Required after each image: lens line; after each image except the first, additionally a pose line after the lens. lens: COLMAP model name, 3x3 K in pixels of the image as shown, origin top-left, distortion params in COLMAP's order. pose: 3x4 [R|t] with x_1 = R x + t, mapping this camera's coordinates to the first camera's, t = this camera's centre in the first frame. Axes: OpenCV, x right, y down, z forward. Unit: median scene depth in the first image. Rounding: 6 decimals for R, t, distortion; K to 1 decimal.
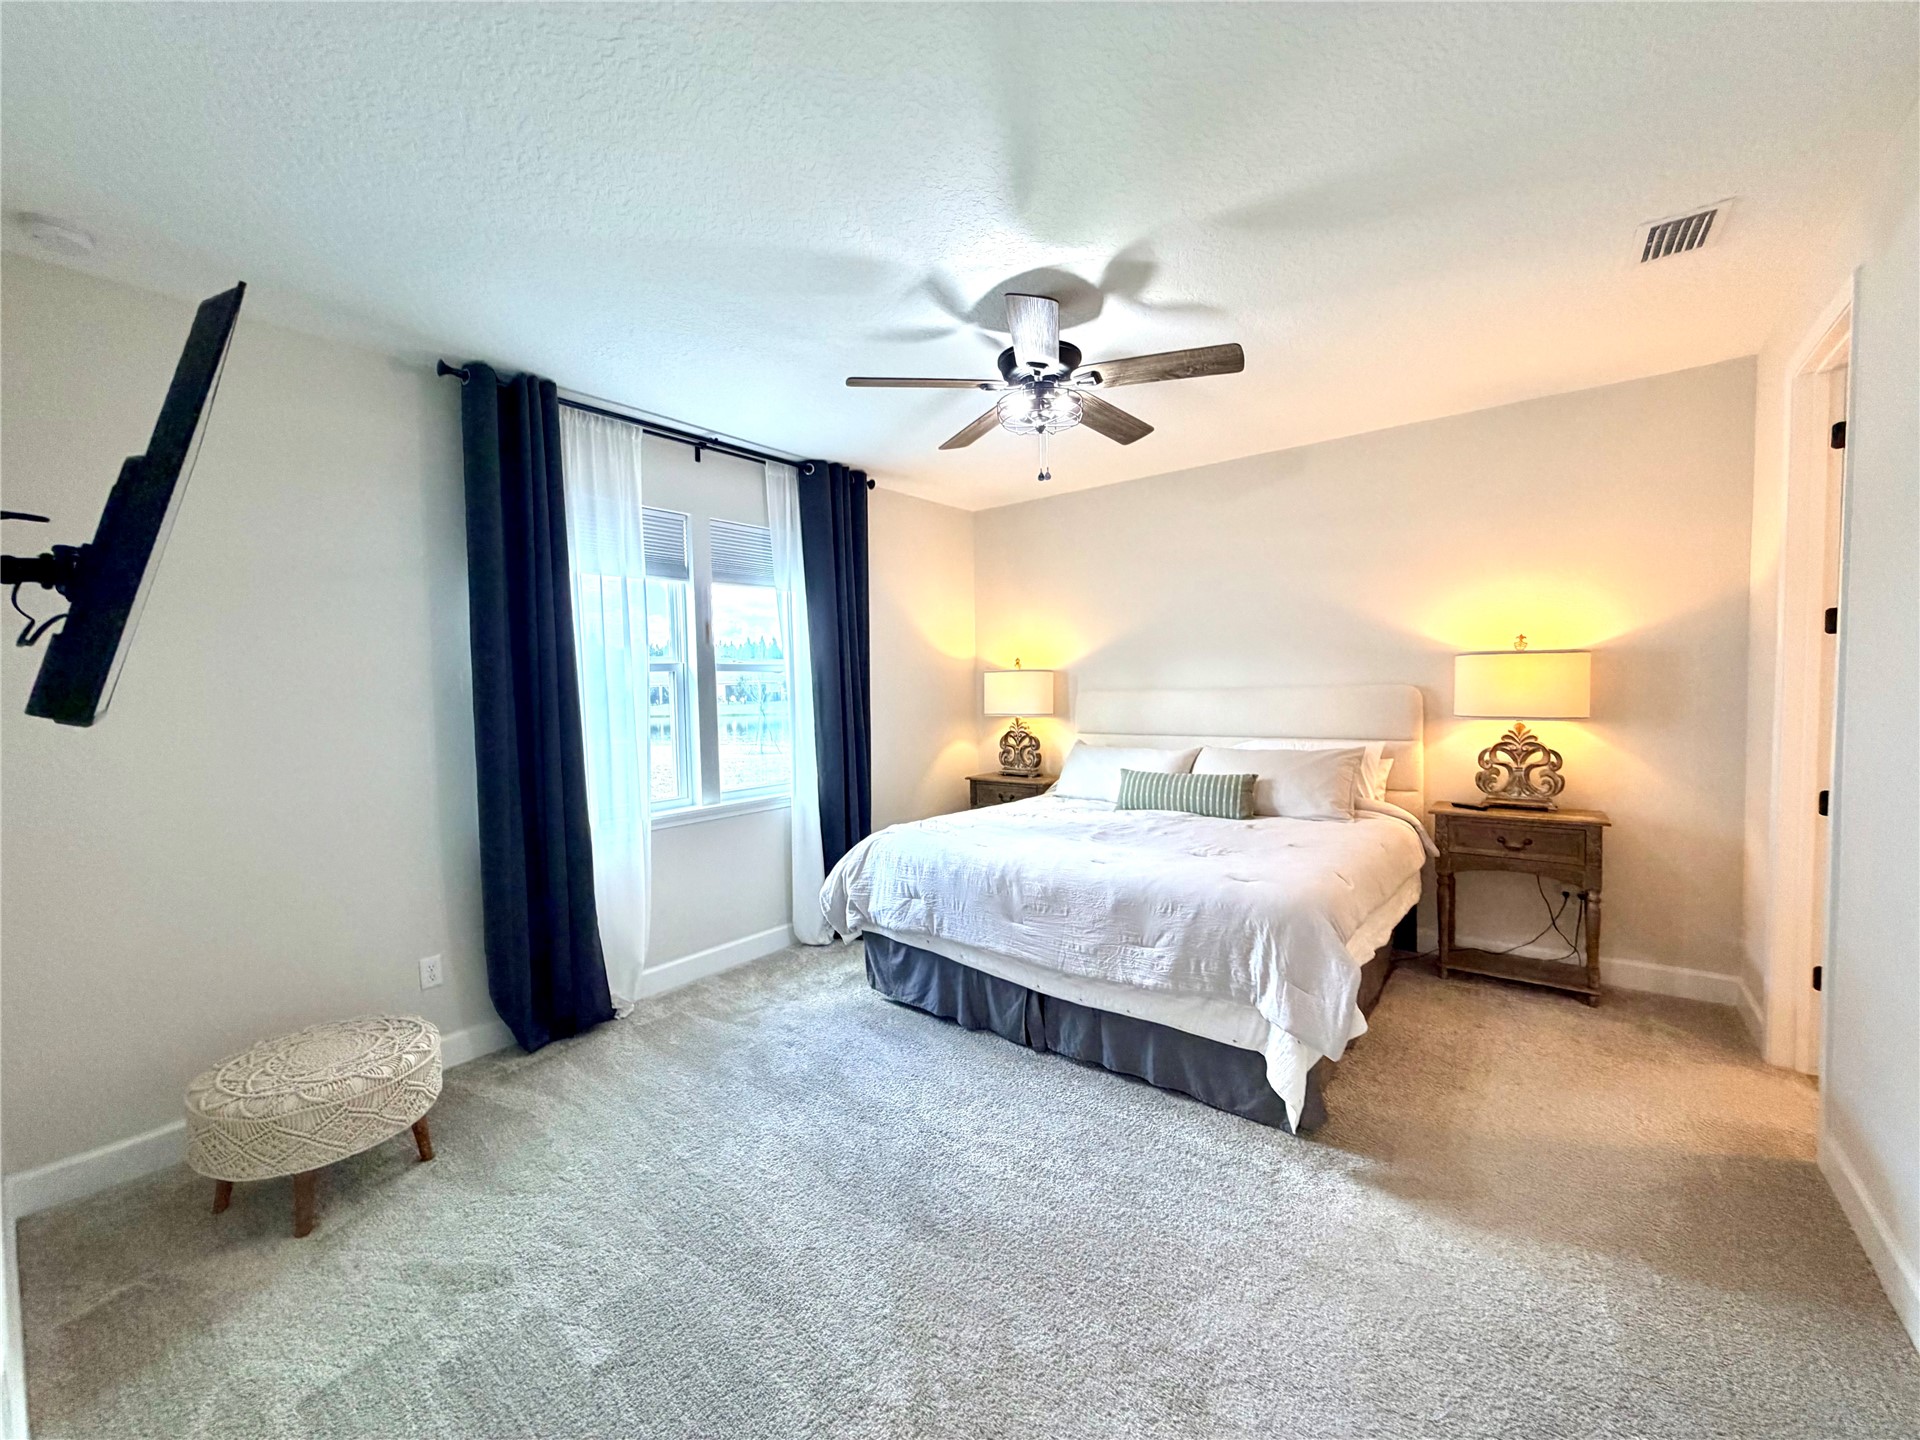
lens RADIAL K [[763.1, 0, 949.5], [0, 763.1, 717.8], [0, 0, 1]] dist [0.002614, 0.000063]
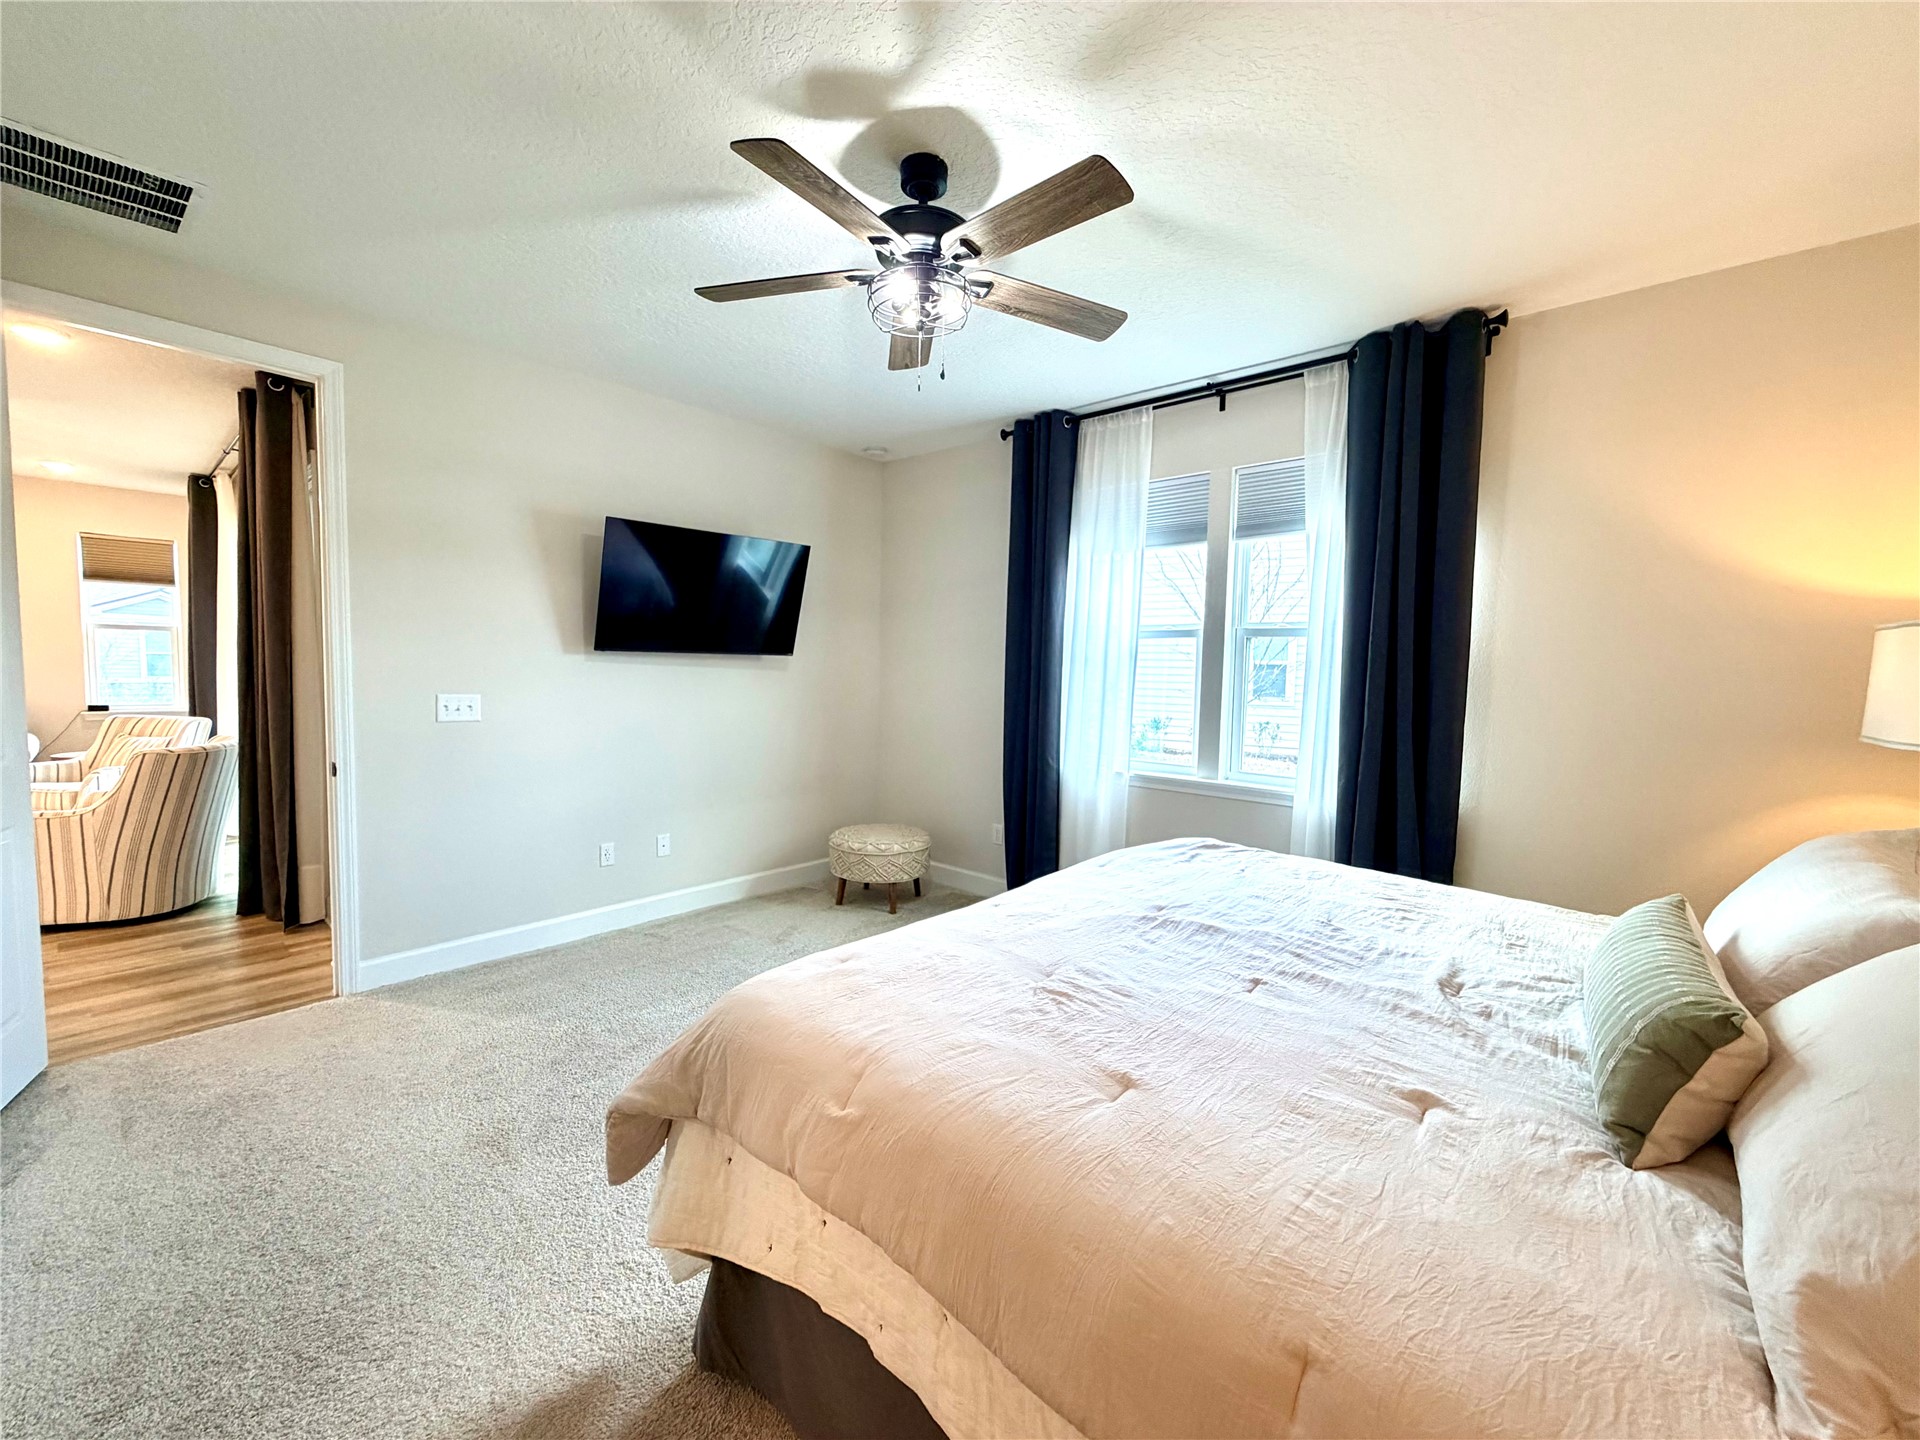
lens RADIAL K [[763.1, 0, 949.4], [0, 763.1, 720.5], [0, 0, 1]] dist [0.002614, 0.000063]
pose [[-0.053450, 0.097401, -0.993809, 1.027684], [-0.065777, 0.992727, 0.100832, -0.054682], [0.996402, 0.070759, -0.046655, 1.180522]]
